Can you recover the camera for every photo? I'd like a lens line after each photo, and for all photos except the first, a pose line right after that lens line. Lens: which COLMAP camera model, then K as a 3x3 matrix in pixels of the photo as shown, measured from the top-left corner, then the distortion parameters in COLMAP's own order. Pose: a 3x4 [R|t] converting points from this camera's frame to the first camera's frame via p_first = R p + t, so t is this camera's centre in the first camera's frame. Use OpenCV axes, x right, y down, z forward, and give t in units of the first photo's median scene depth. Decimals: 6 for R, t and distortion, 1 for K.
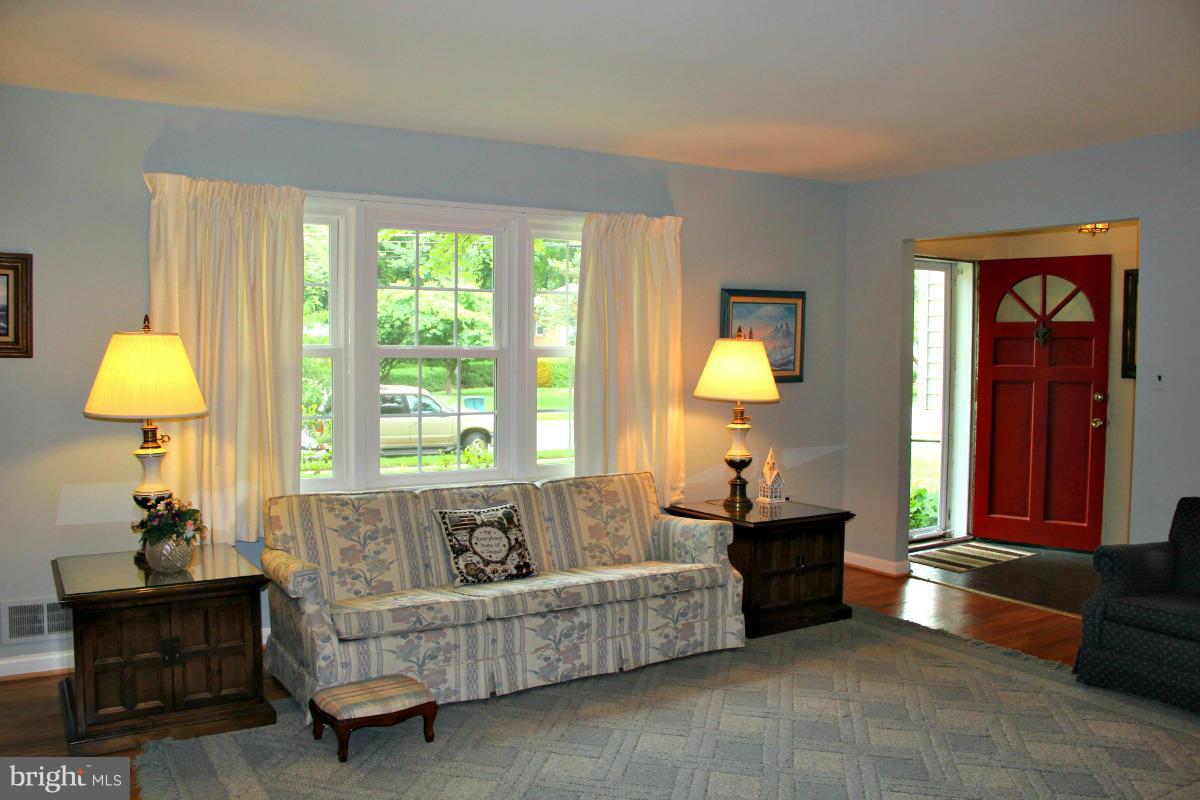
lens RADIAL K [[973.3, 0, 600.0], [0, 973.3, 400.0], [0, 0, 1]] dist [-0.193356, 0.141034]
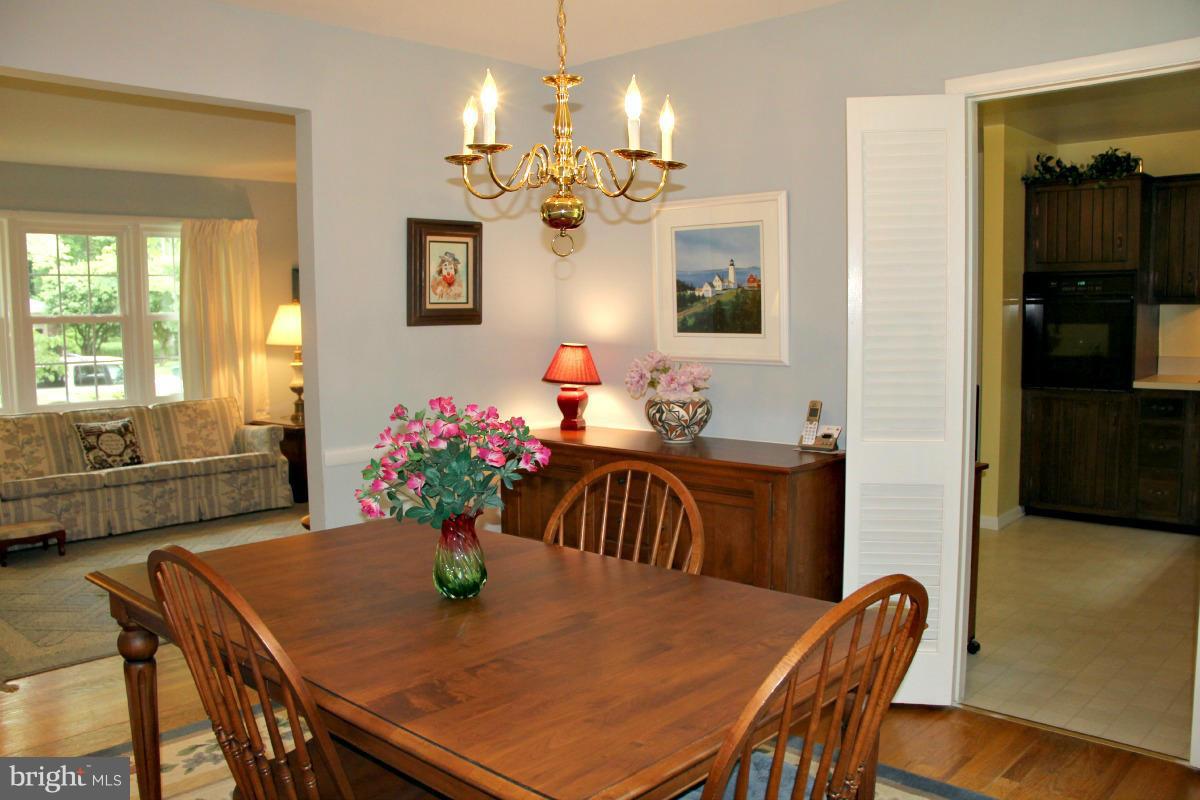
lens RADIAL K [[973.3, 0, 600.0], [0, 973.3, 400.0], [0, 0, 1]] dist [-0.193356, 0.141034]
pose [[0.964009, -0.045051, 0.262025, 0.245545], [0.035210, 0.998491, 0.042134, 0.044602], [-0.263528, -0.031391, 0.964141, -0.613984]]
